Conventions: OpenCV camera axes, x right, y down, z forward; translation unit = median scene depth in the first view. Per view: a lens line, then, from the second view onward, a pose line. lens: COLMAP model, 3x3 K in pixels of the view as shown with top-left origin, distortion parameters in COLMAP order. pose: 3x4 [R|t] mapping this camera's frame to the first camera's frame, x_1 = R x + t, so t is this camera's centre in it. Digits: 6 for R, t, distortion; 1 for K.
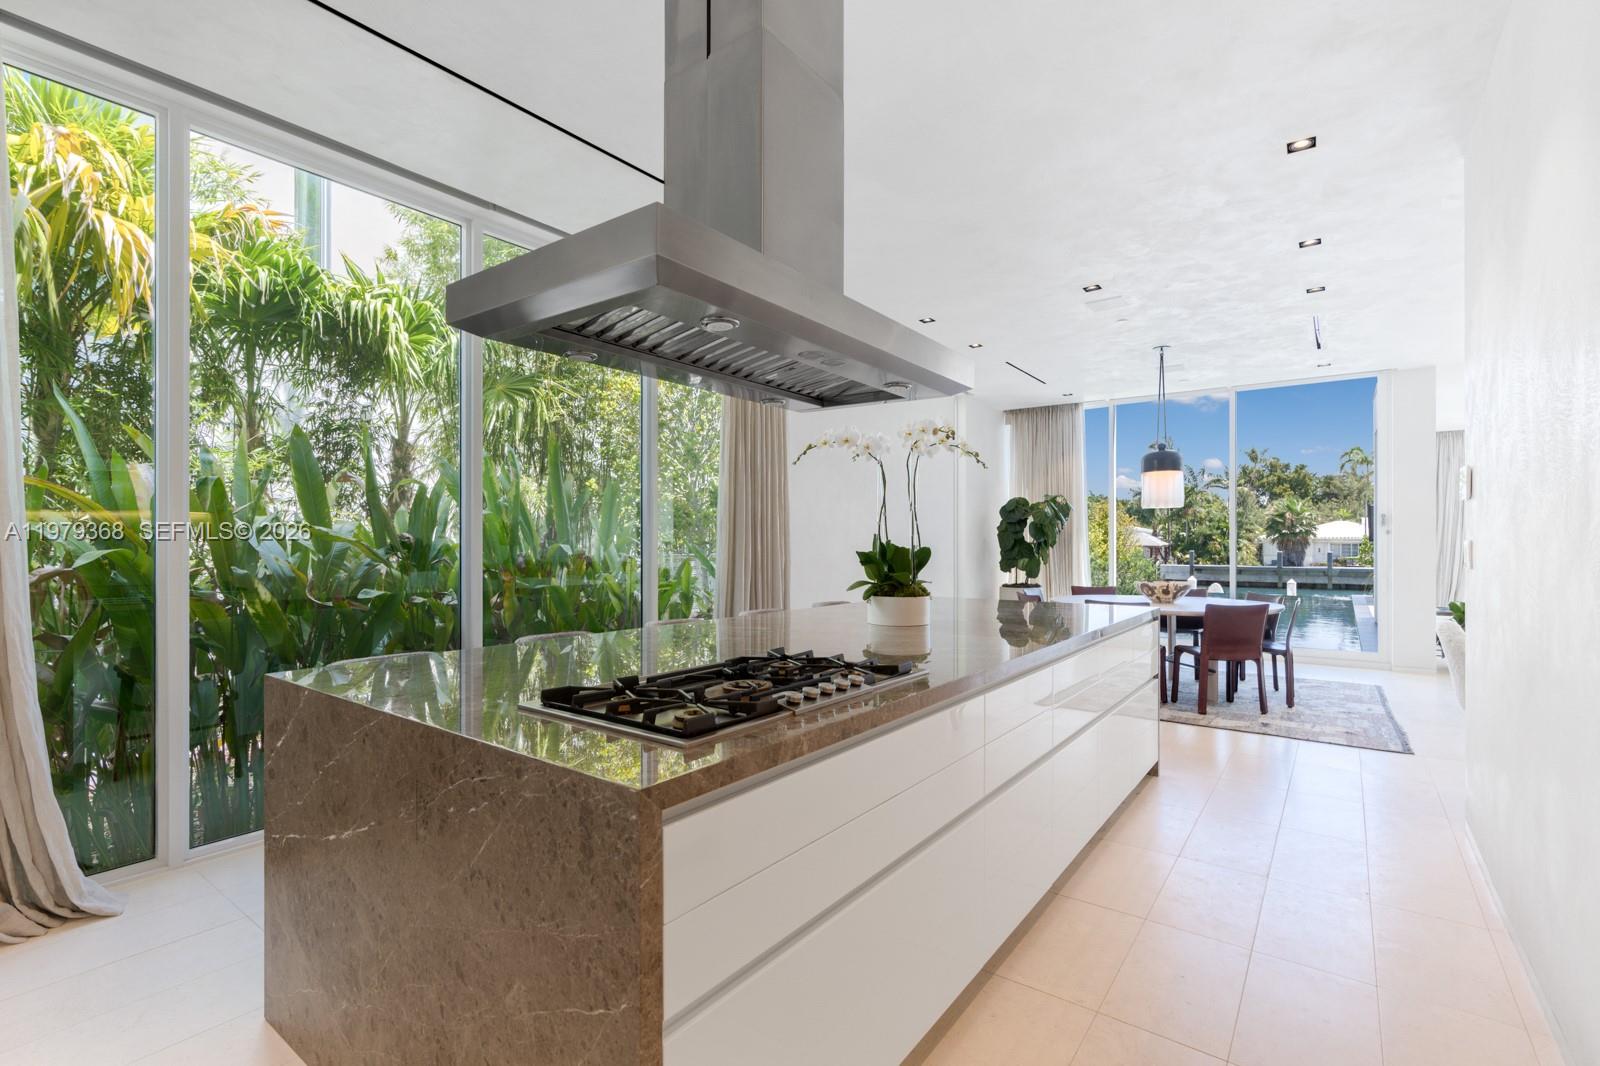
lens RADIAL K [[731.0, 0, 800.0], [0, 731.0, 533.0], [0, 0, 1]] dist [0.000163, 0.000231]
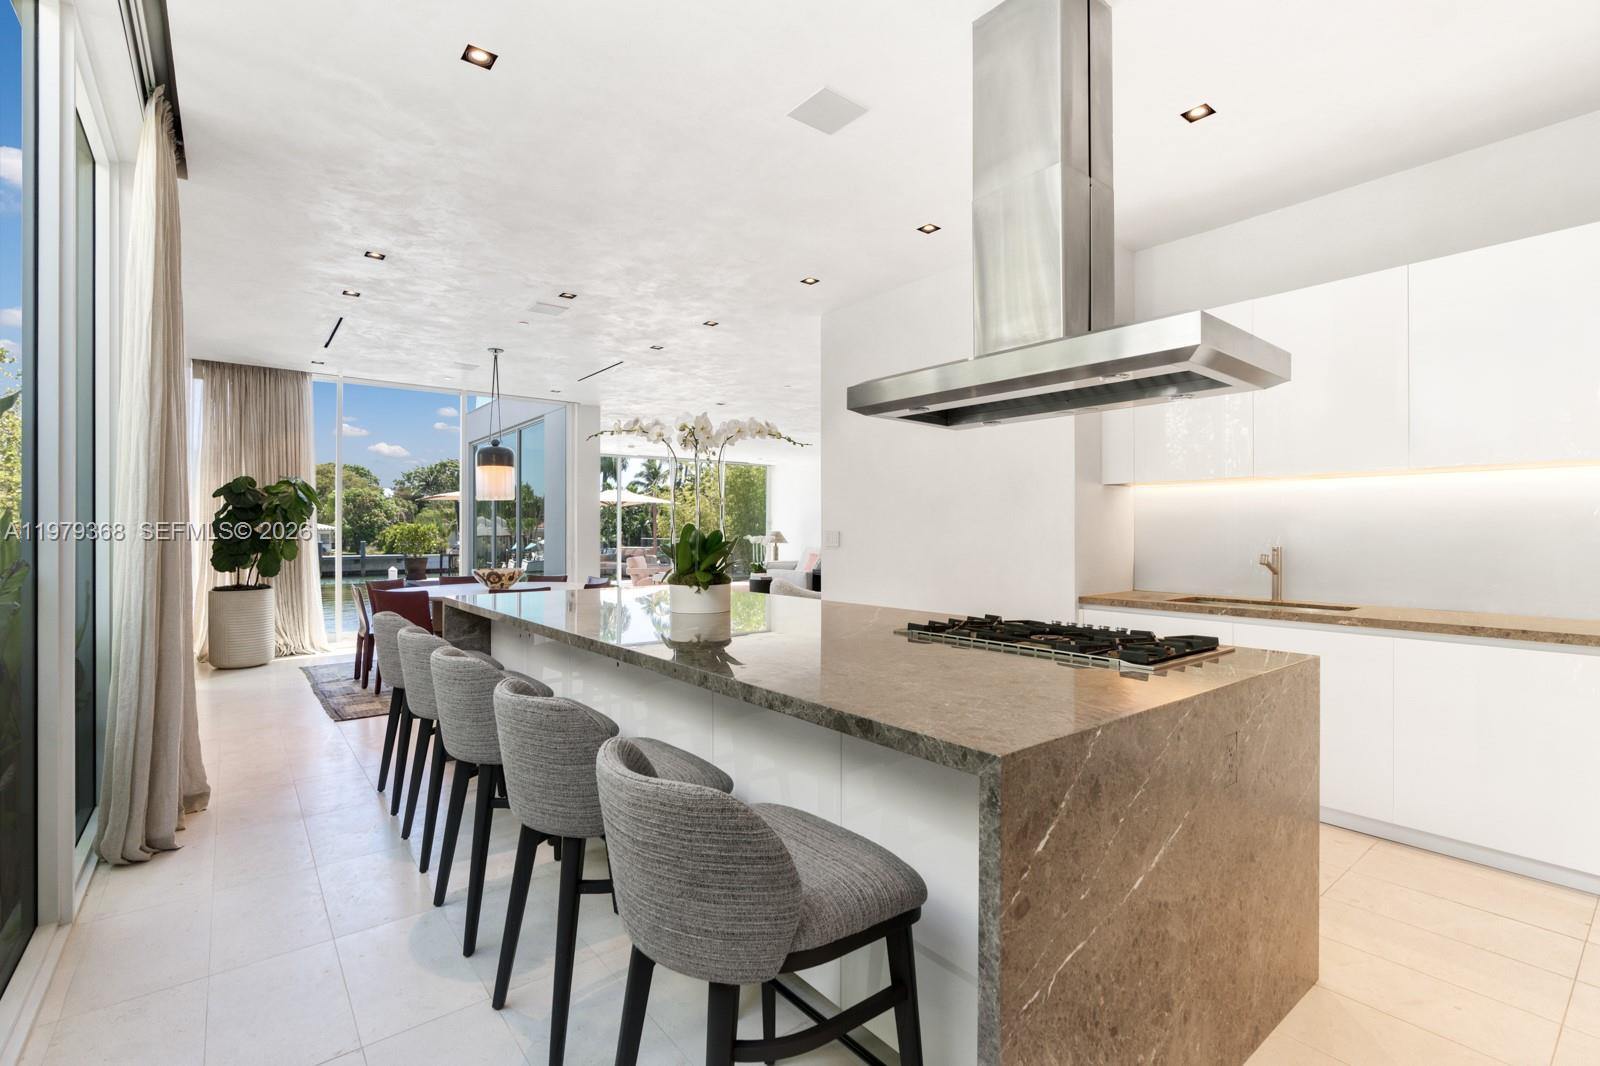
lens RADIAL K [[721.4, 0, 792.0], [0, 721.4, 534.1], [0, 0, 1]] dist [-0.002075, 0.000618]
pose [[0.265995, -0.005620, 0.963958, -0.409274], [-0.009226, 0.999922, 0.008376, 0.002341], [-0.963930, -0.011122, 0.265923, 0.303384]]
